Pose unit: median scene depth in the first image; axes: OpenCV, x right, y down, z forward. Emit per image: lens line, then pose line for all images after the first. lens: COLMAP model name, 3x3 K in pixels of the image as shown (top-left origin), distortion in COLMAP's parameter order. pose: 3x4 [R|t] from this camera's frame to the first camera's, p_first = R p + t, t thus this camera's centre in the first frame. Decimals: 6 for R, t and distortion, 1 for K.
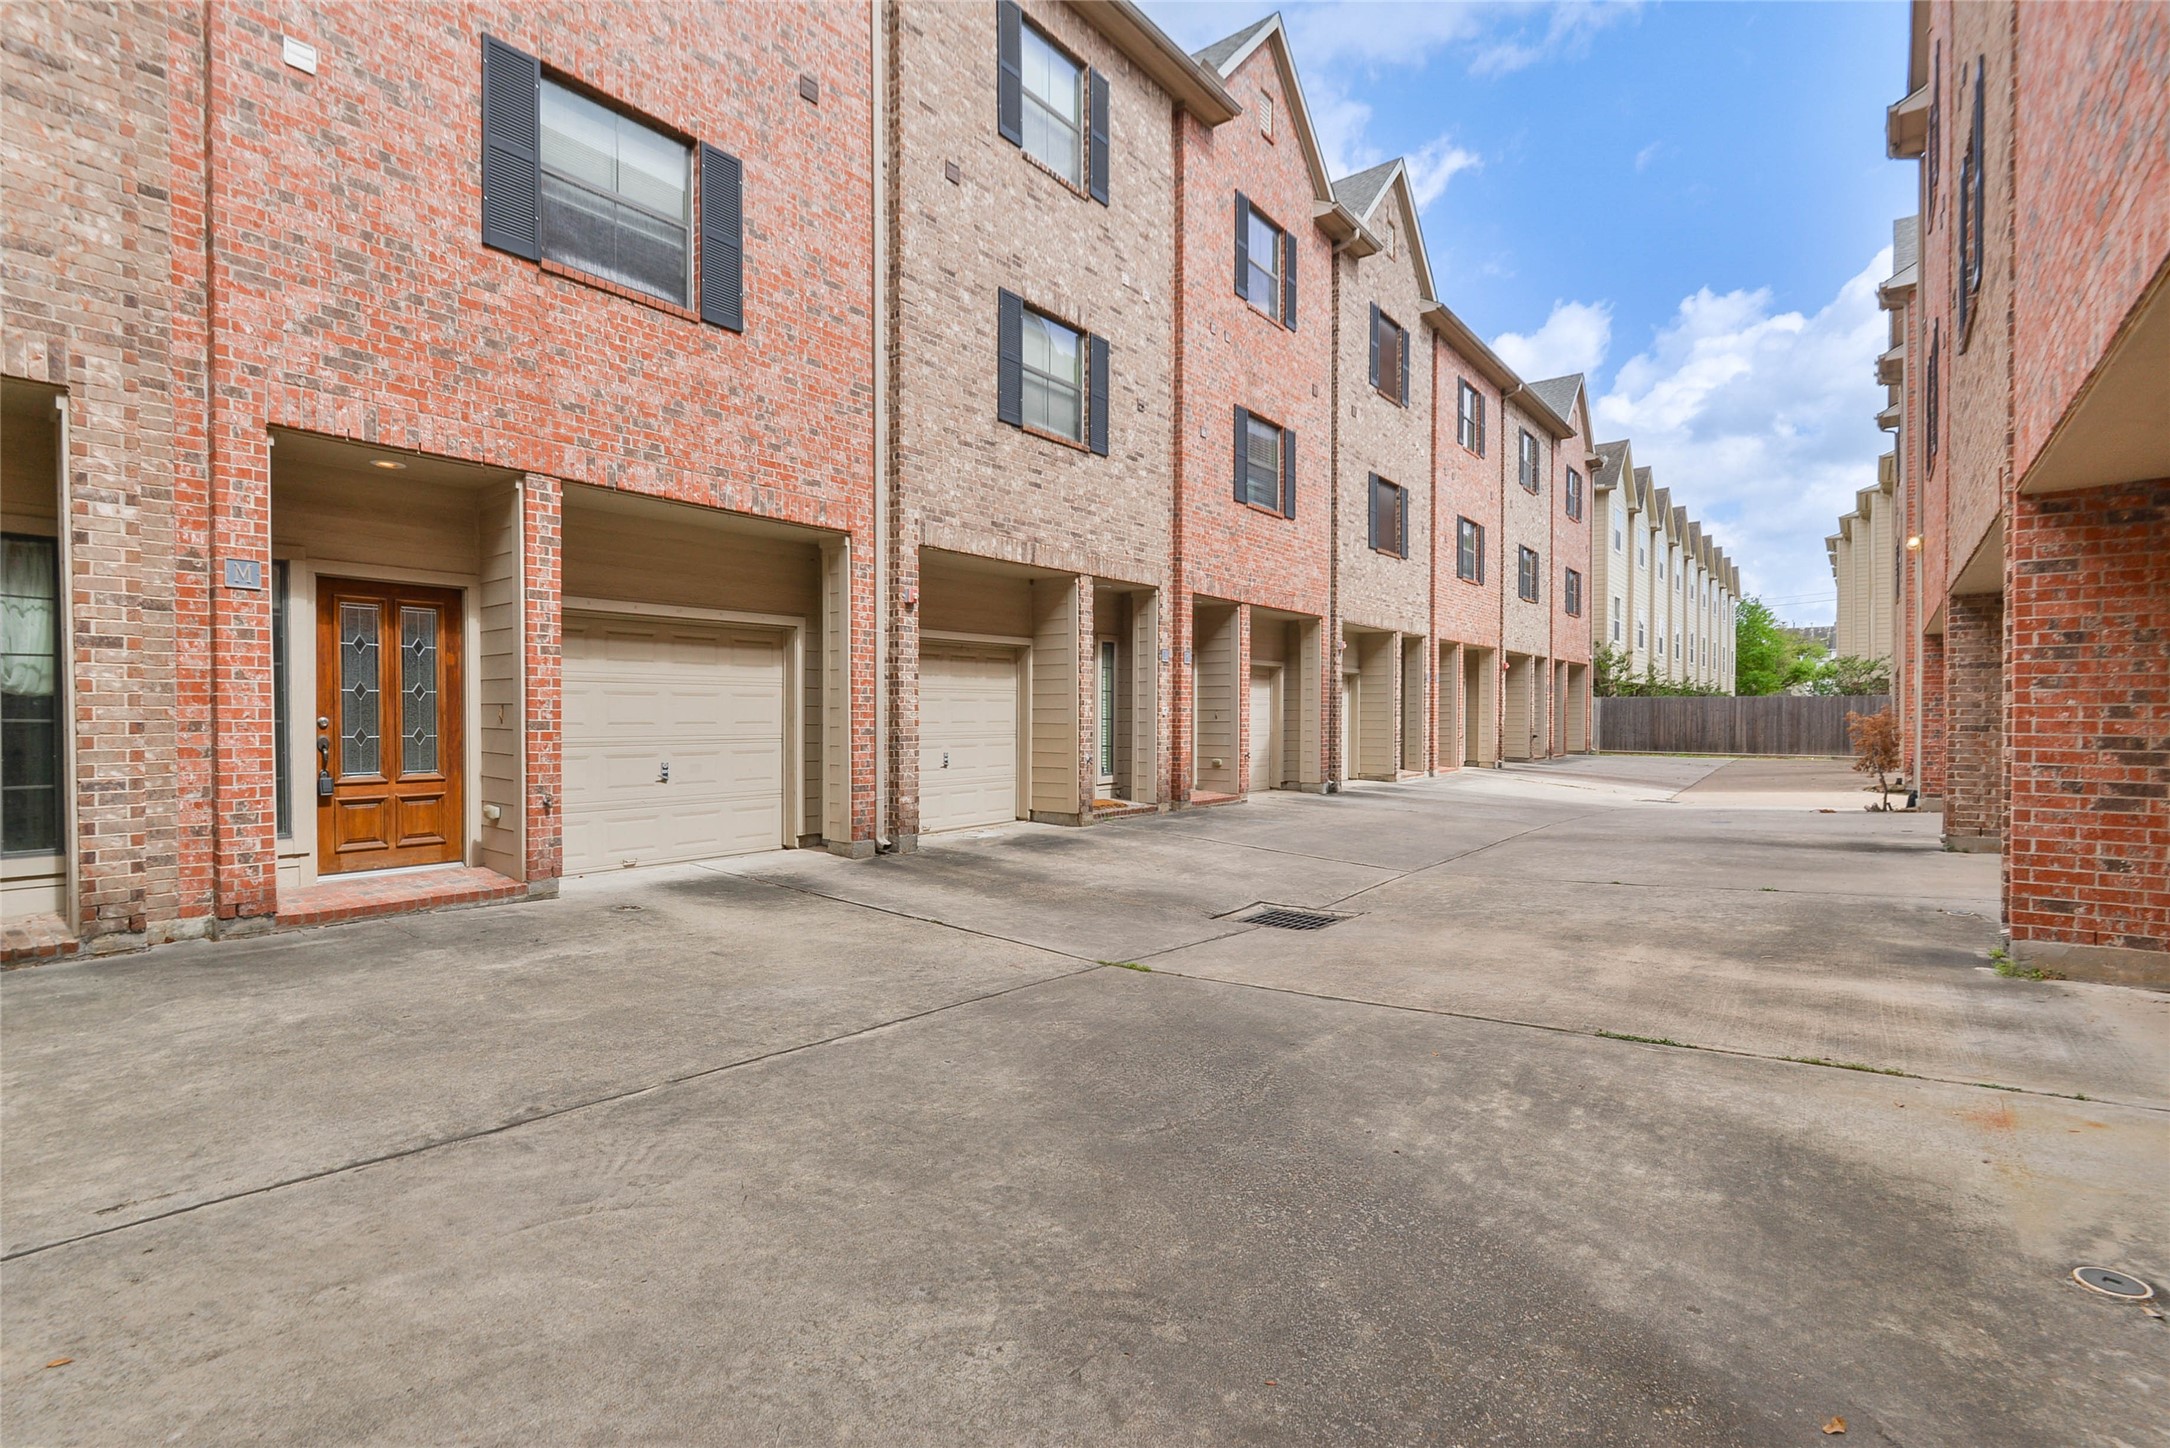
lens RADIAL K [[992.7, 0, 1082.5], [0, 992.7, 733.4], [0, 0, 1]] dist [0.000154, -0.001035]
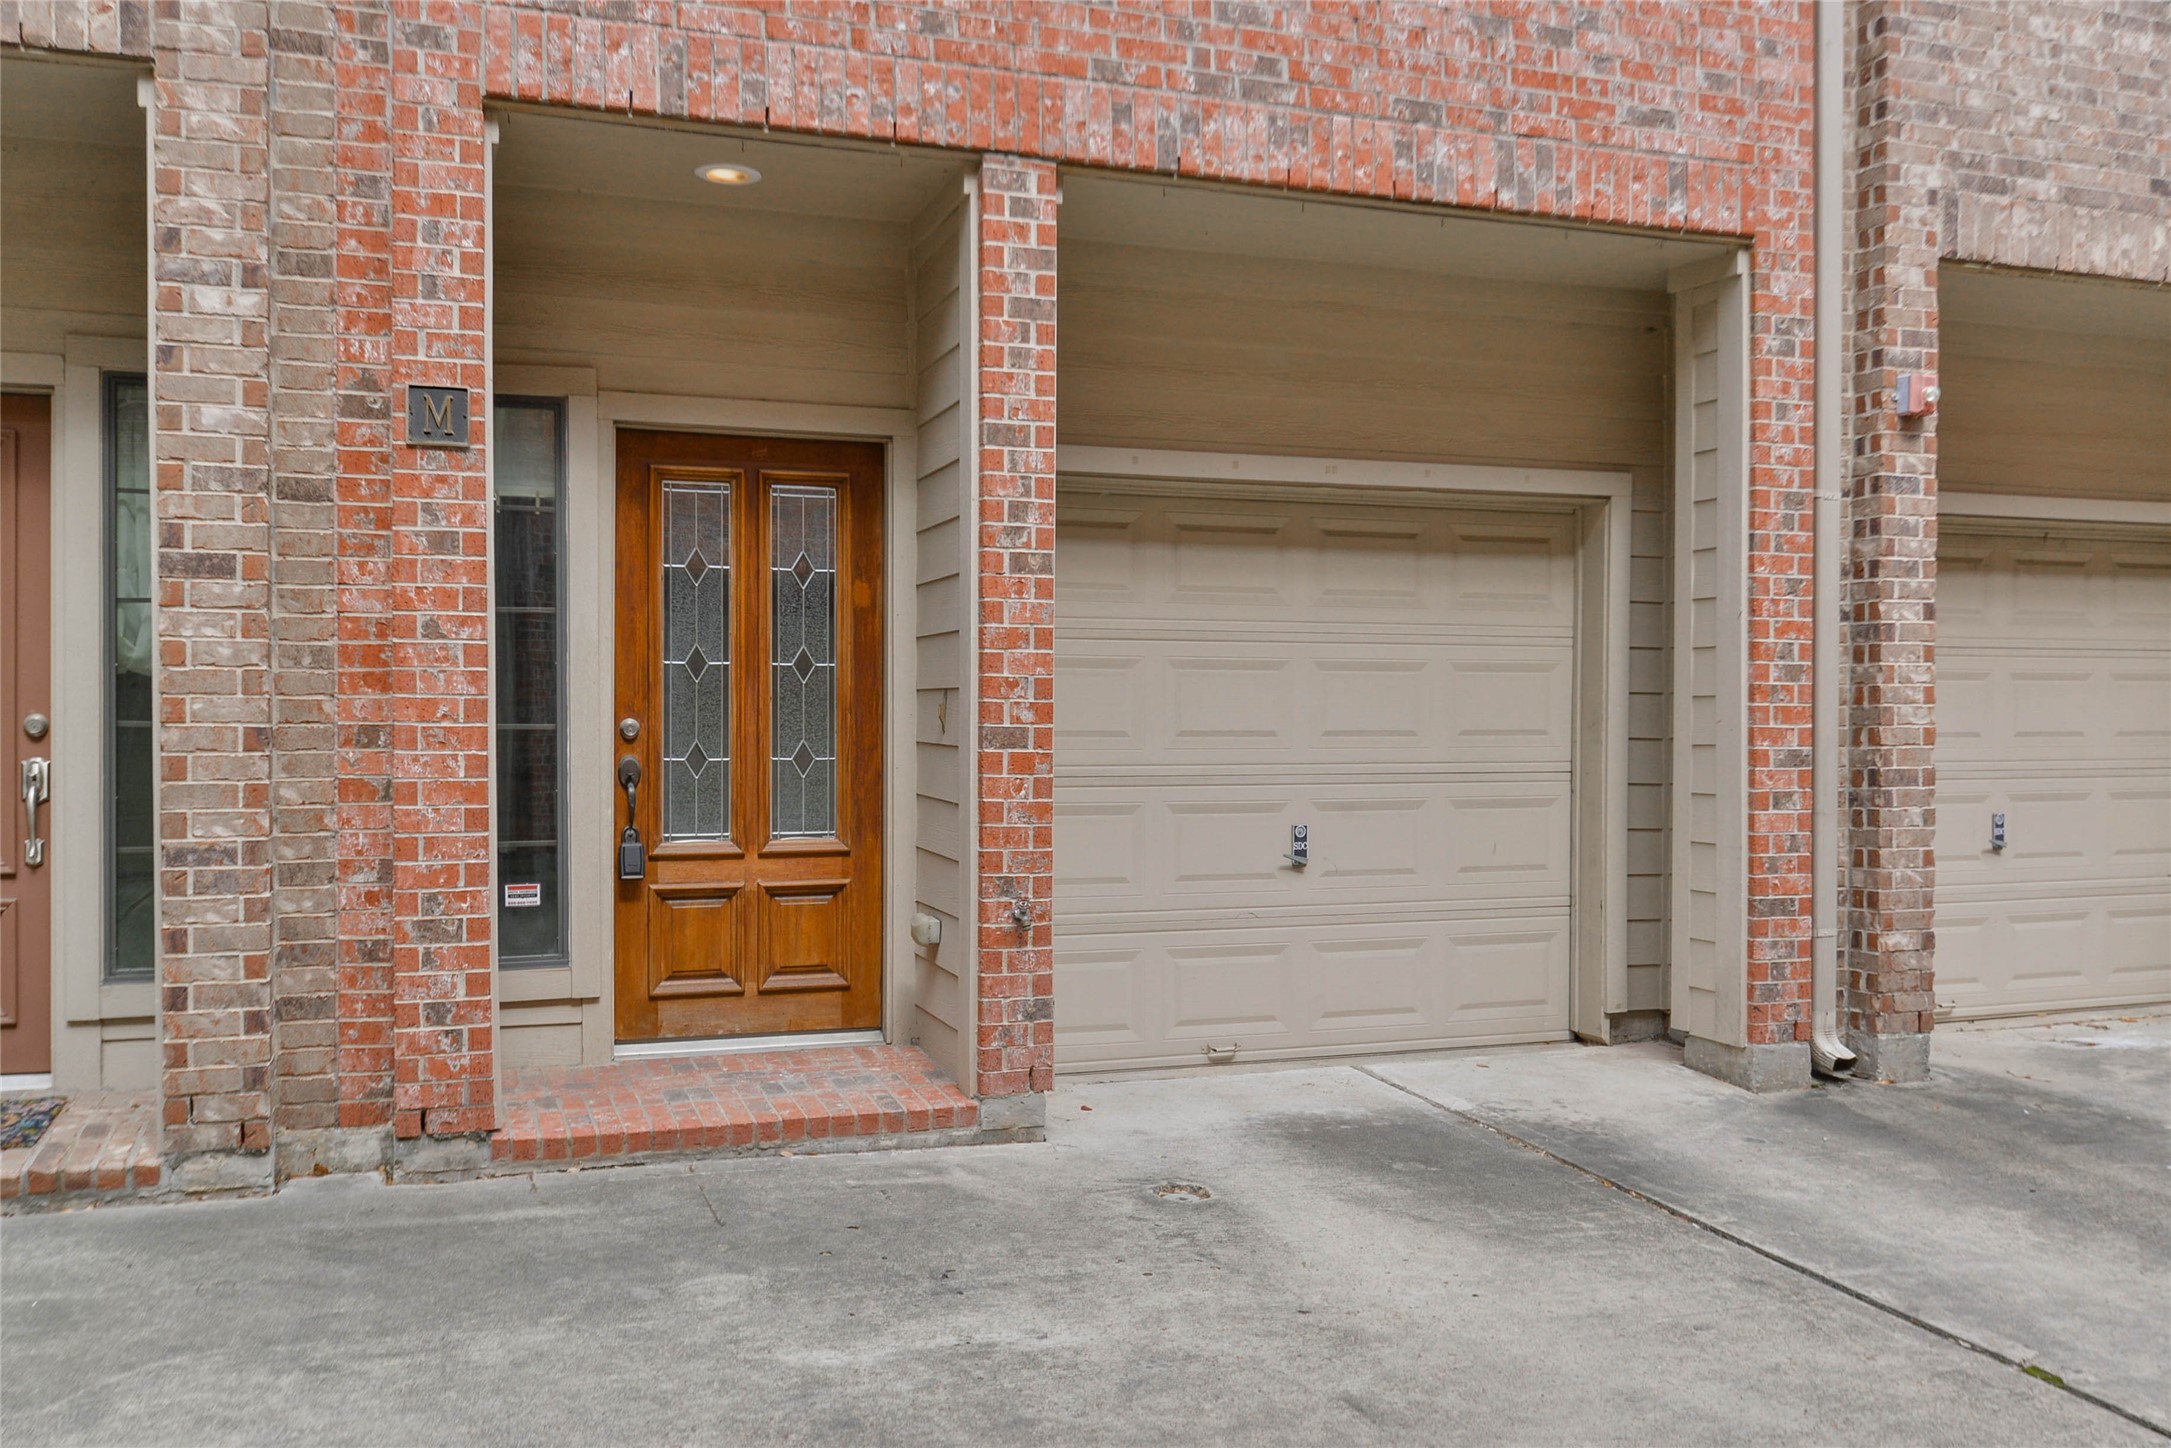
lens RADIAL K [[1794.1, 0, 1083.6], [0, 1794.1, 735.8], [0, 0, 1]] dist [-0.001372, -0.003304]
pose [[0.841756, 0.005353, -0.539832, -0.097486], [-0.010238, 0.999929, -0.006049, -0.004428], [0.539762, 0.010619, 0.841751, 0.359839]]
